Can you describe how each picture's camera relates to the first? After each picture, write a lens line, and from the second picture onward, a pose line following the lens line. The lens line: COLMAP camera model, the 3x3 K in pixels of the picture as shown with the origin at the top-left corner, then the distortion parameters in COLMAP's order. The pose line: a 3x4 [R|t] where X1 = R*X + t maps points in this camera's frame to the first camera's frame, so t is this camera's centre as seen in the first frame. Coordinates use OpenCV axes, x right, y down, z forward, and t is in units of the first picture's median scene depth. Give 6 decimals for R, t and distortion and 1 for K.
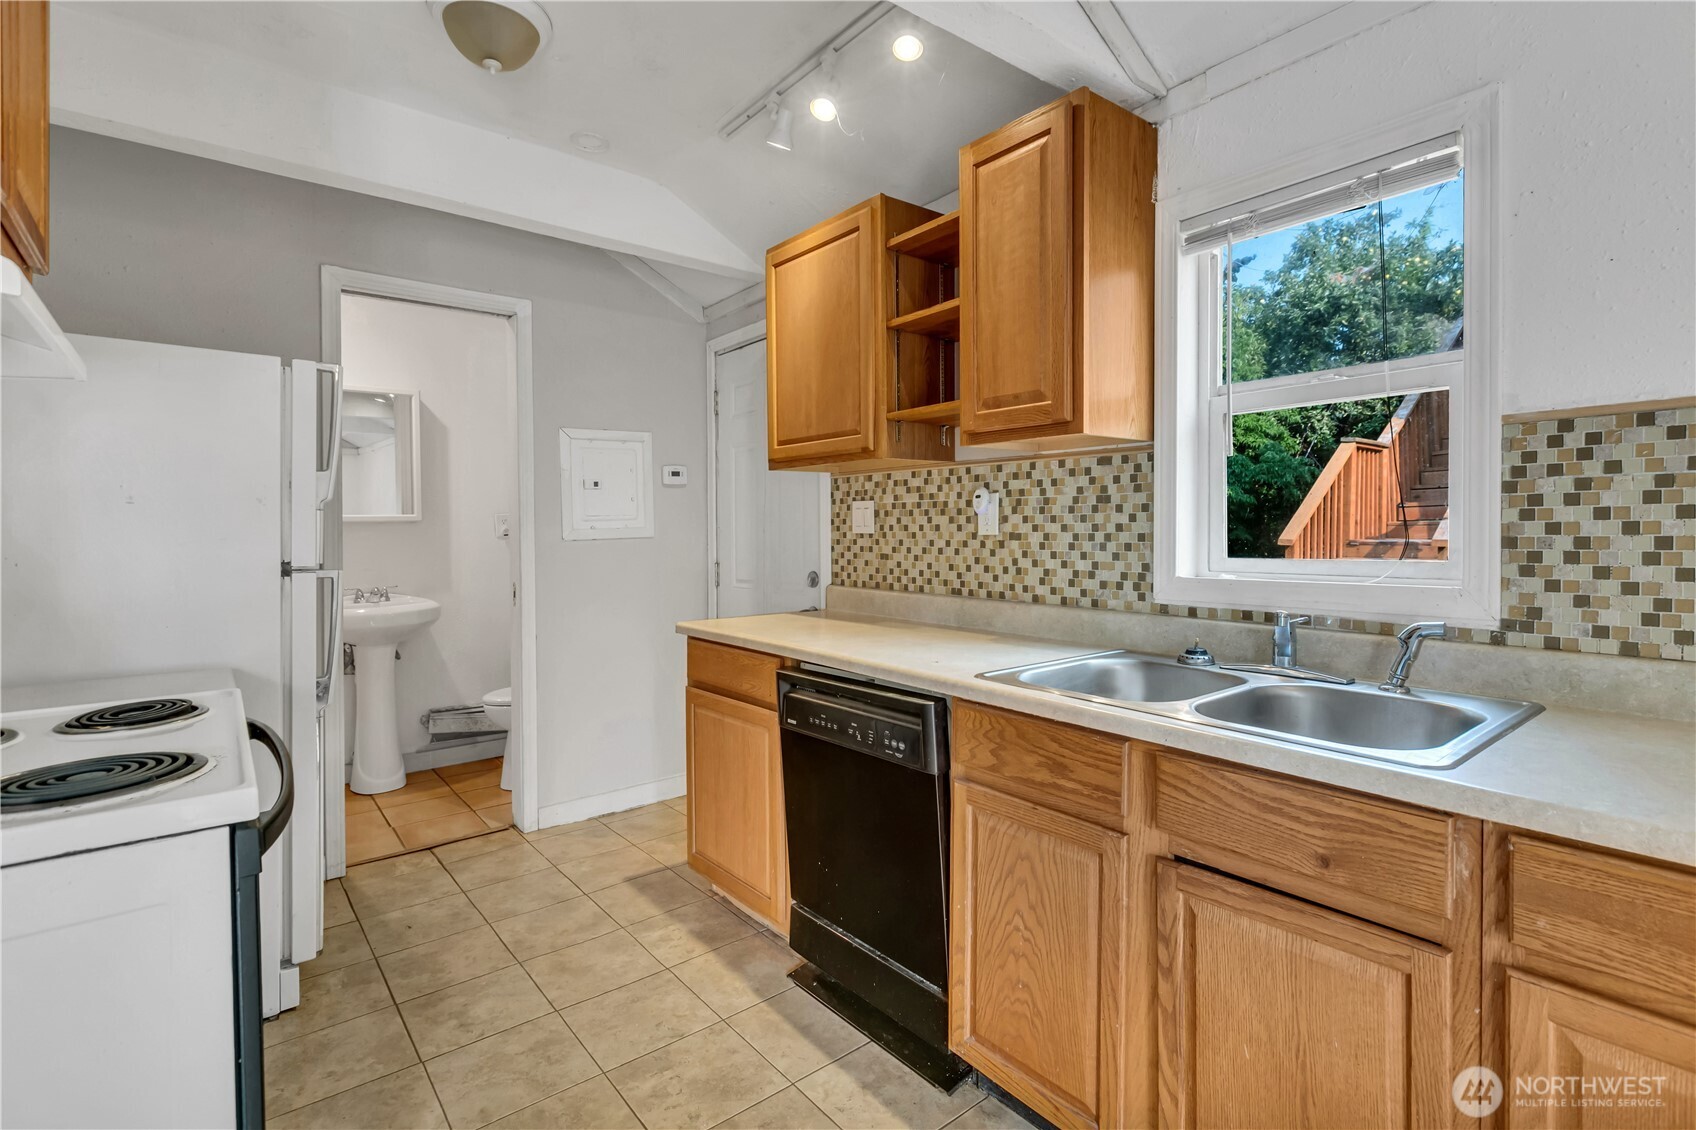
lens RADIAL K [[792.2, 0, 924.7], [0, 792.2, 559.0], [0, 0, 1]] dist [-0.011520, -0.001034]
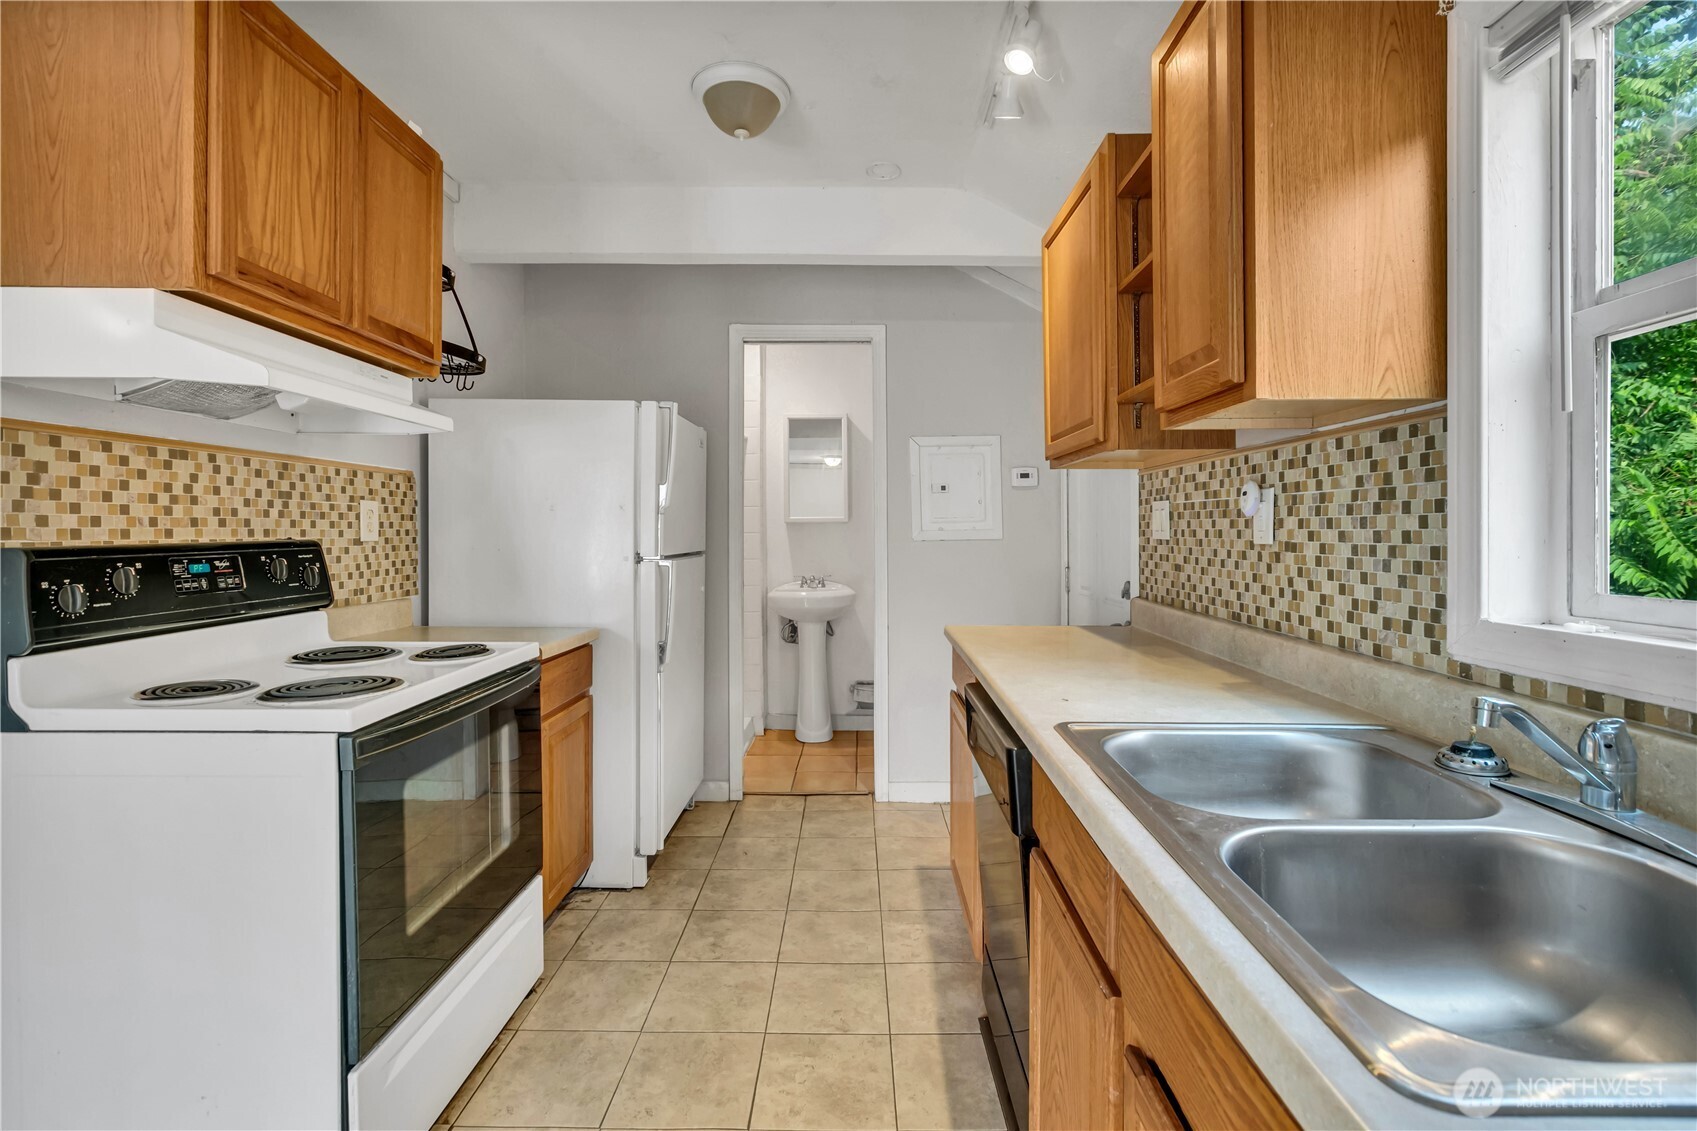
lens RADIAL K [[792.7, 0, 847.7], [0, 792.7, 553.3], [0, 0, 1]] dist [-0.011520, -0.001034]
pose [[0.747199, 0.027579, -0.664028, 0.304048], [-0.033211, 0.999440, 0.004138, -0.012744], [0.663770, 0.018961, 0.747696, 0.198399]]
